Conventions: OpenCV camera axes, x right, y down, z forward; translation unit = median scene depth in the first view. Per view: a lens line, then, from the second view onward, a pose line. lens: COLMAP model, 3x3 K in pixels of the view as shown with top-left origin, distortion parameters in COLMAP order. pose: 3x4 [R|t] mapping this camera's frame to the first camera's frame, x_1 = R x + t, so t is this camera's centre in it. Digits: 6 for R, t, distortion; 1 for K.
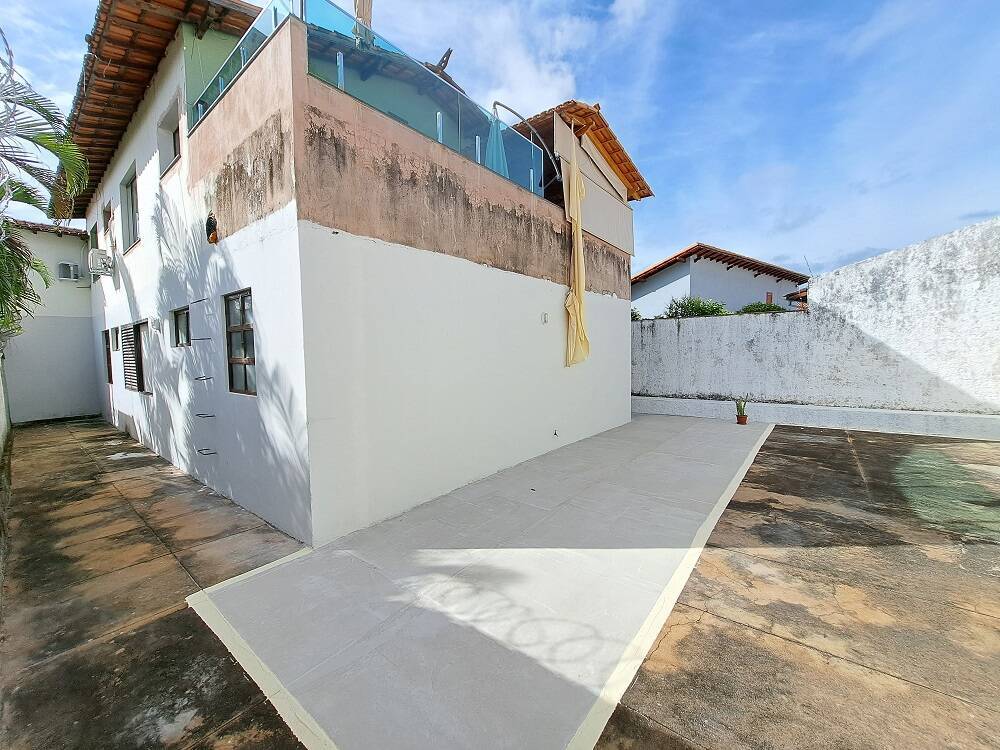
lens RADIAL K [[395.7, 0, 504.9], [0, 395.7, 374.8], [0, 0, 1]] dist [-0.020220, 0.002922]
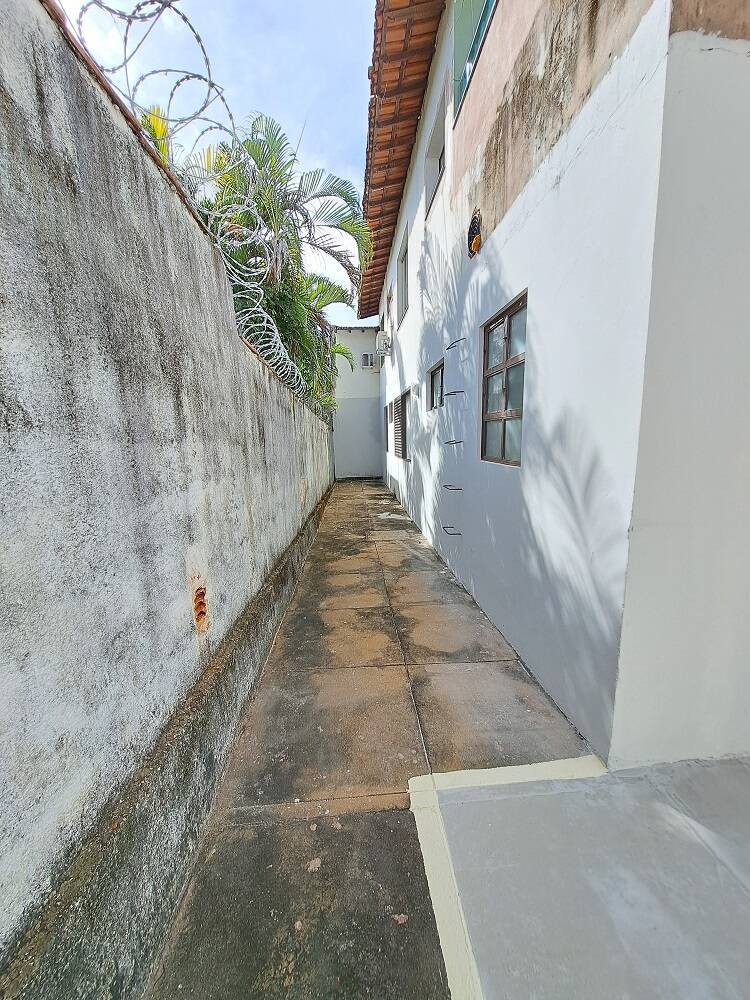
lens RADIAL K [[395.7, 0, 375.0], [0, 395.7, 500.0], [0, 0, 1]] dist [-0.020220, 0.002922]
pose [[0.663354, 0.121418, -0.738389, -0.255971], [-0.037126, 0.990873, 0.129582, 0.027562], [0.747384, -0.058546, 0.661808, 0.325638]]
